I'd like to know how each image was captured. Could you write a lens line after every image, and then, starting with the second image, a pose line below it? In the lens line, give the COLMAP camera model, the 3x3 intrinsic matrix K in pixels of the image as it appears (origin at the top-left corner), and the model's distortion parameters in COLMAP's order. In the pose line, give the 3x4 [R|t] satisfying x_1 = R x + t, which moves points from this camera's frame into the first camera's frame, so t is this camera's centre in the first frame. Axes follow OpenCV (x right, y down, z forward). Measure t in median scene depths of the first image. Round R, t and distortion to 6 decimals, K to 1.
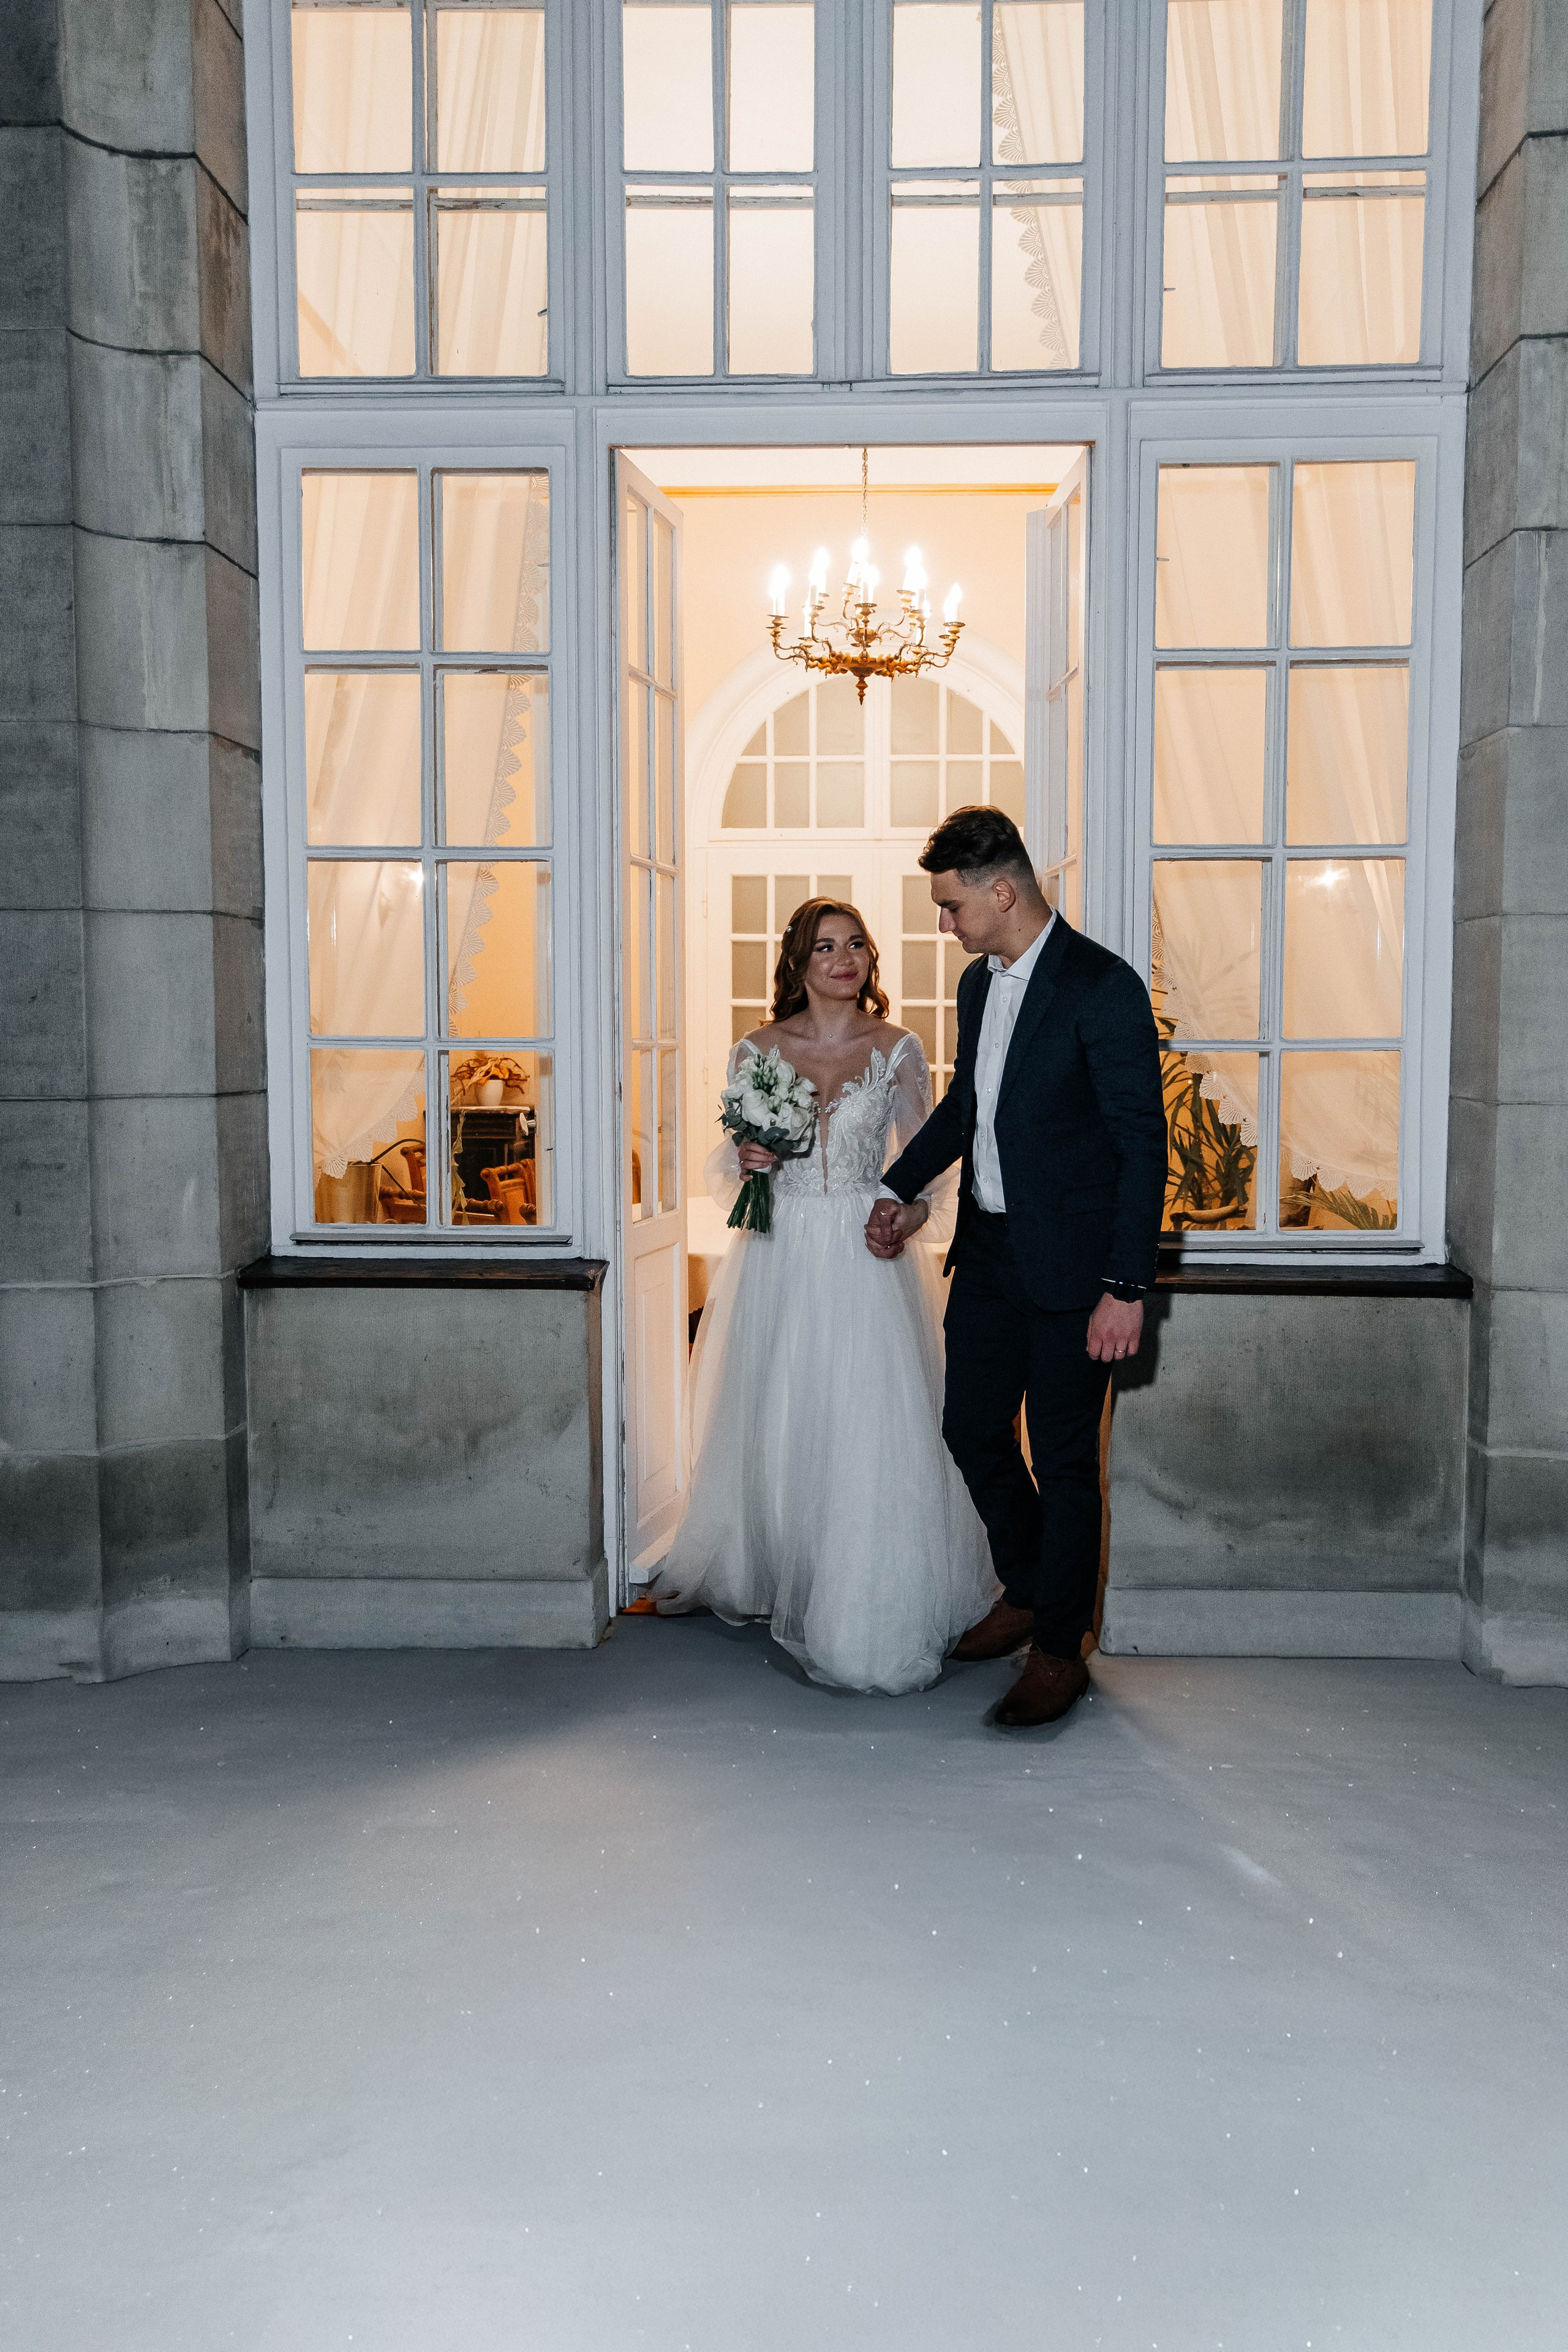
lens RADIAL K [[1946.9, 0, 784.0], [0, 1946.9, 1176.0], [0, 0, 1]] dist [0.005439, 0.015760]
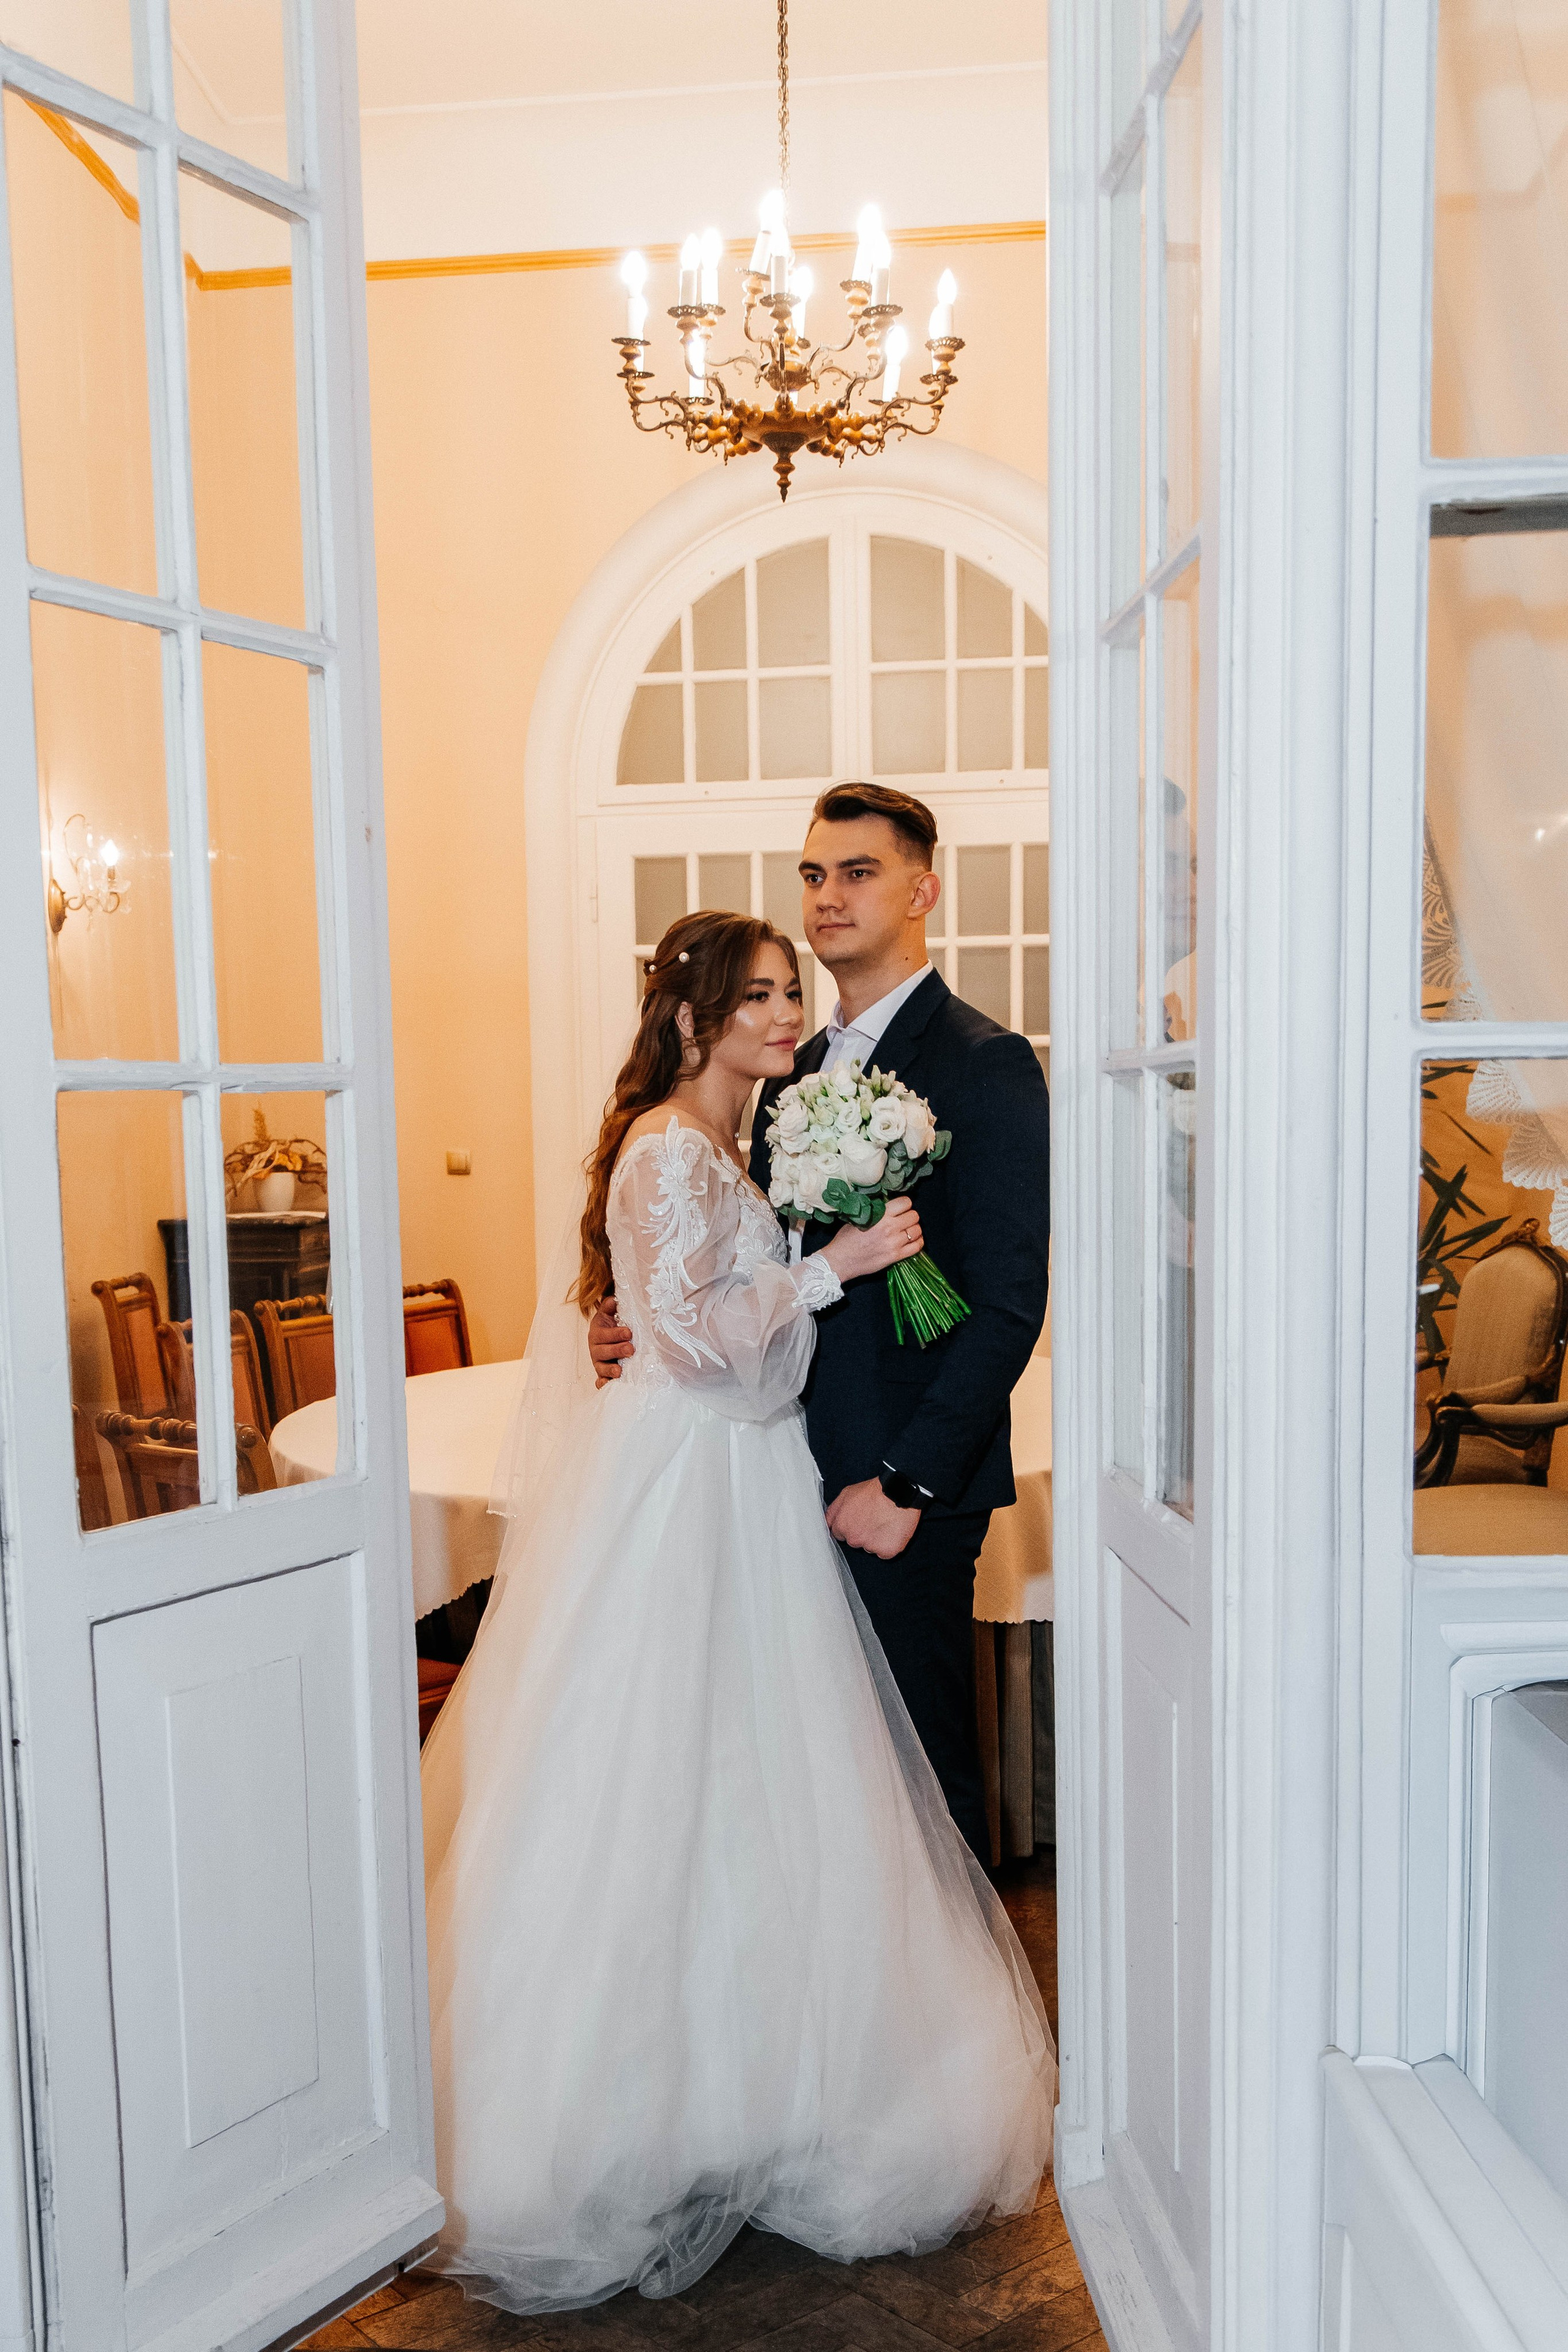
lens RADIAL K [[1839.5, 0, 796.1], [0, 1839.5, 1184.6], [0, 0, 1]] dist [-0.002323, 0.005958]
pose [[0.999186, -0.010452, -0.038962, 0.052047], [0.008713, 0.998969, -0.044543, -0.016610], [0.039387, 0.044167, 0.998247, 0.399335]]
